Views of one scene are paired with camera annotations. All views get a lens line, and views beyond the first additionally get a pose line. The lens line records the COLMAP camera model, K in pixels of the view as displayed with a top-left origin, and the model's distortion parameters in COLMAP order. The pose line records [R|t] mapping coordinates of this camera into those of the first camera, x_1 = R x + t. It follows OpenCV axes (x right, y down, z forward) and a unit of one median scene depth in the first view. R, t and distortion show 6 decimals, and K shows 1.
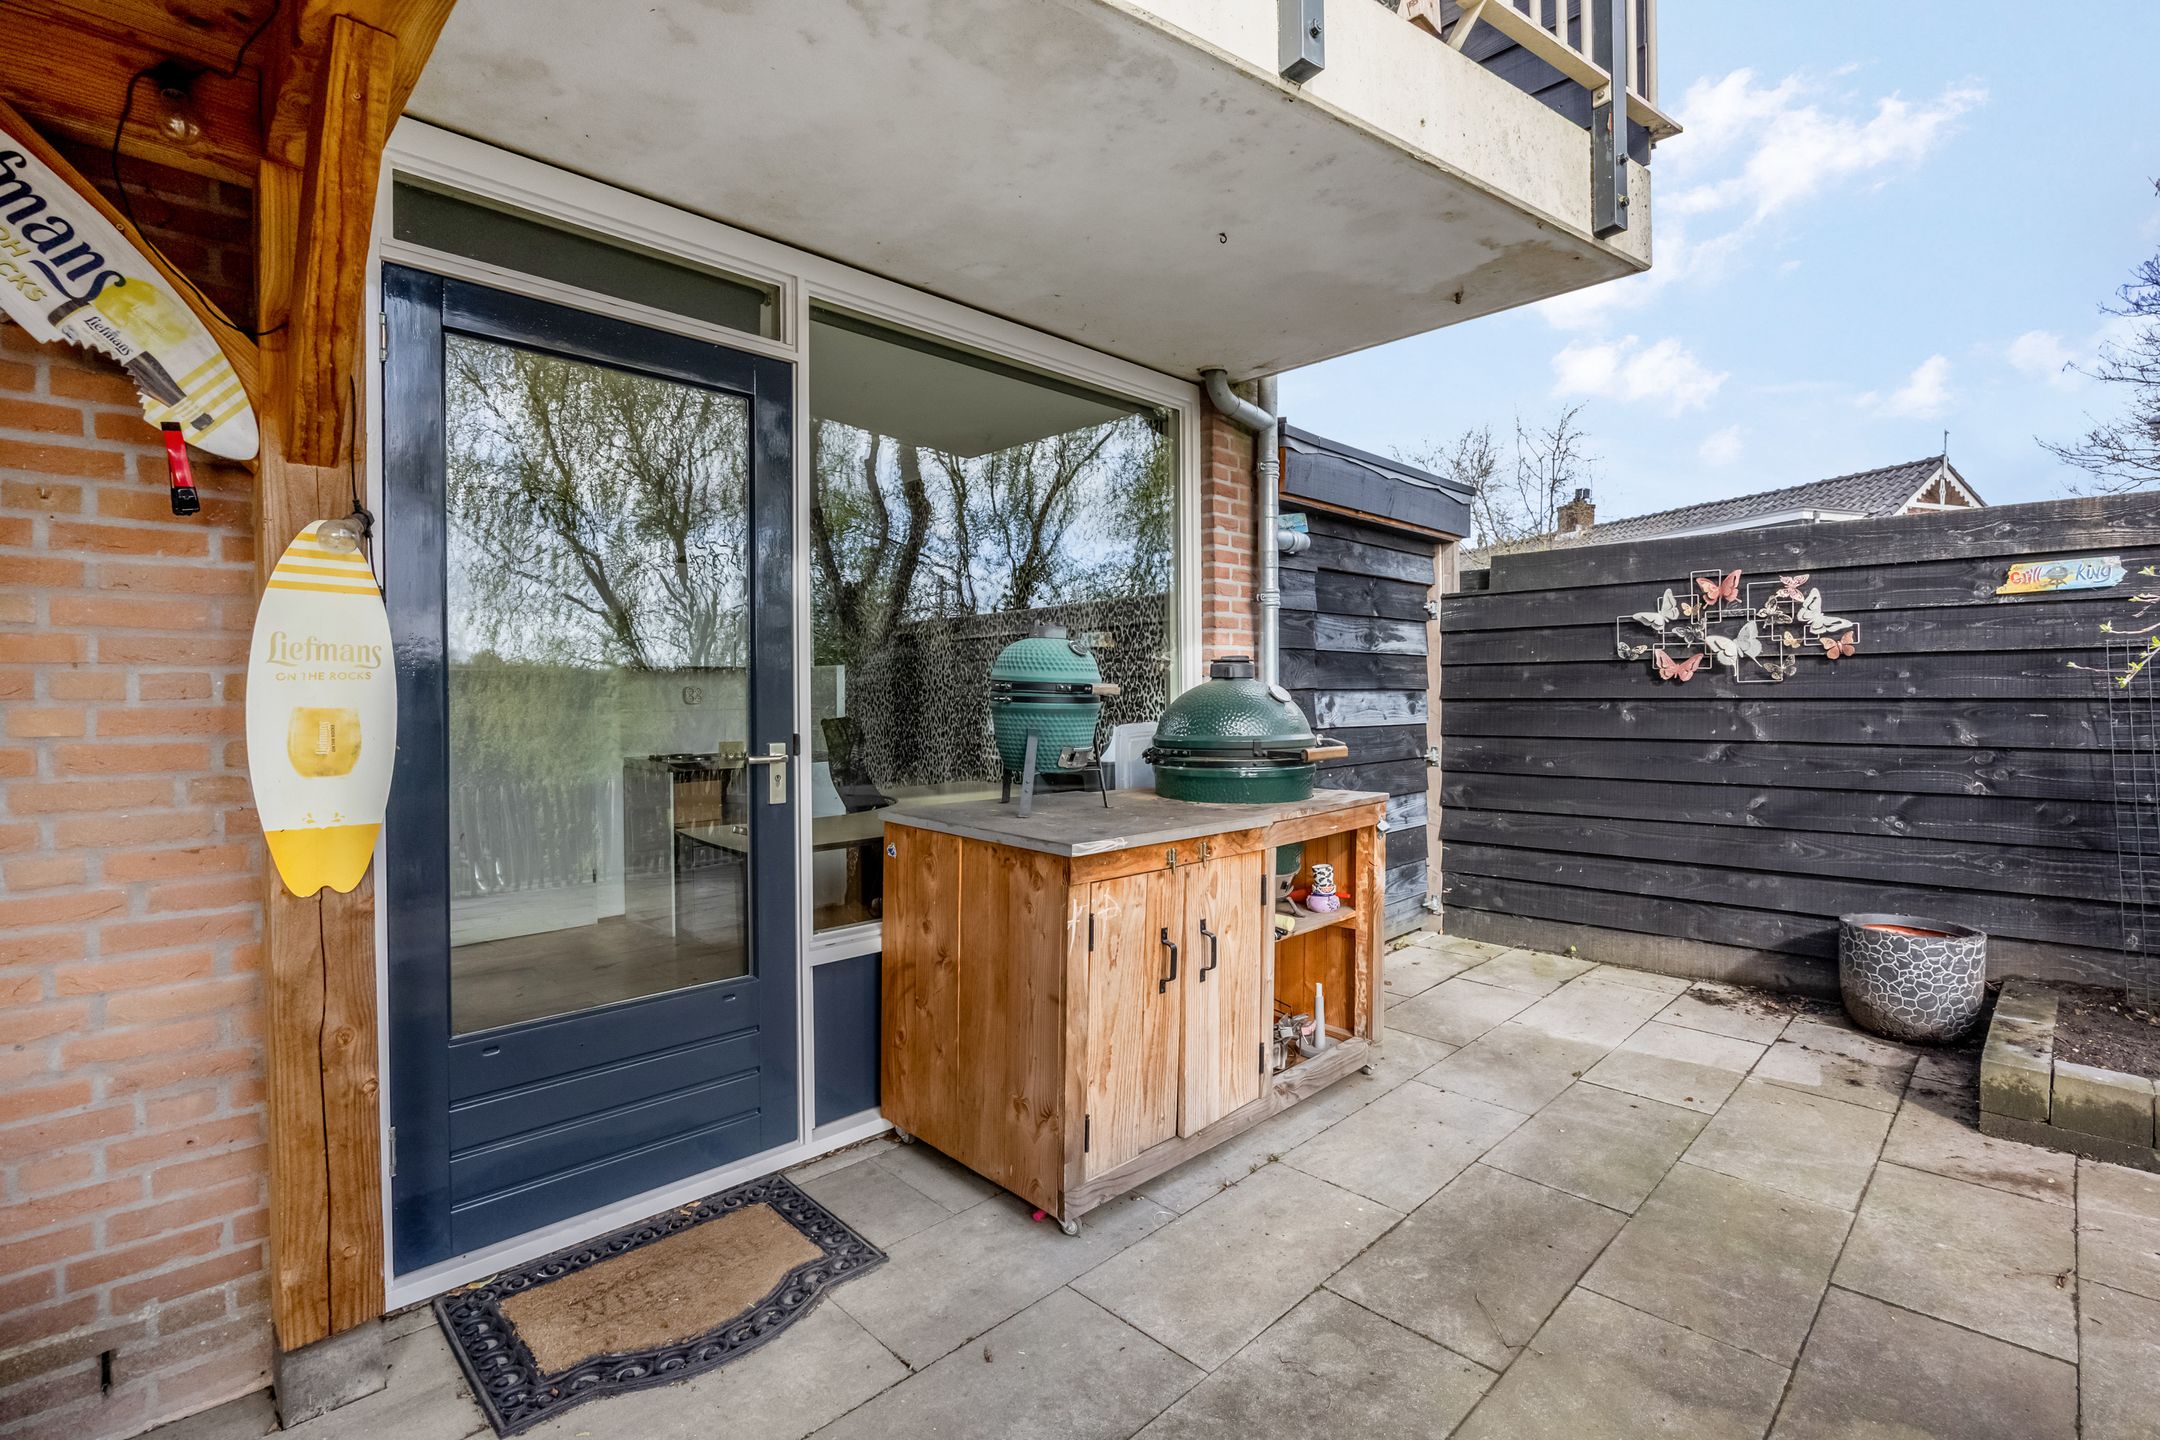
lens RADIAL K [[991.2, 0, 1080.3], [0, 991.2, 704.7], [0, 0, 1]] dist [-0.014675, -0.000456]
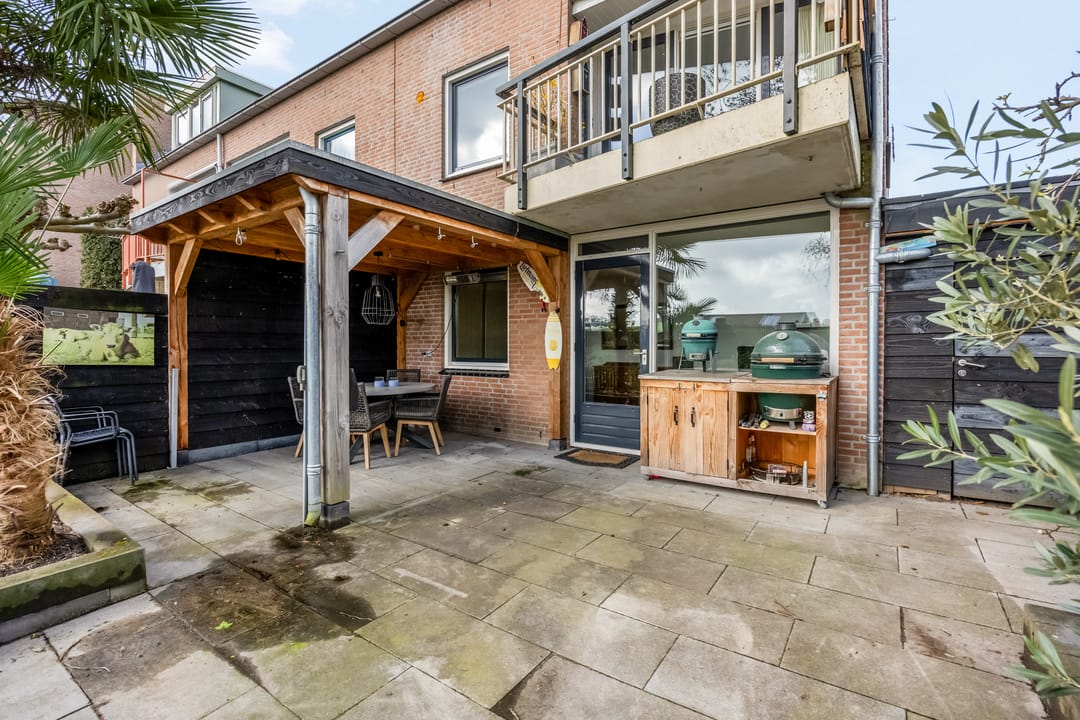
lens RADIAL K [[494.8, 0, 537.6], [0, 494.8, 349.0], [0, 0, 1]] dist [-0.004096, -0.001015]
pose [[0.168022, 0.015947, -0.985654, 1.995774], [-0.010474, 0.999842, 0.014391, 0.014409], [0.985728, 0.007906, 0.168163, 0.295445]]
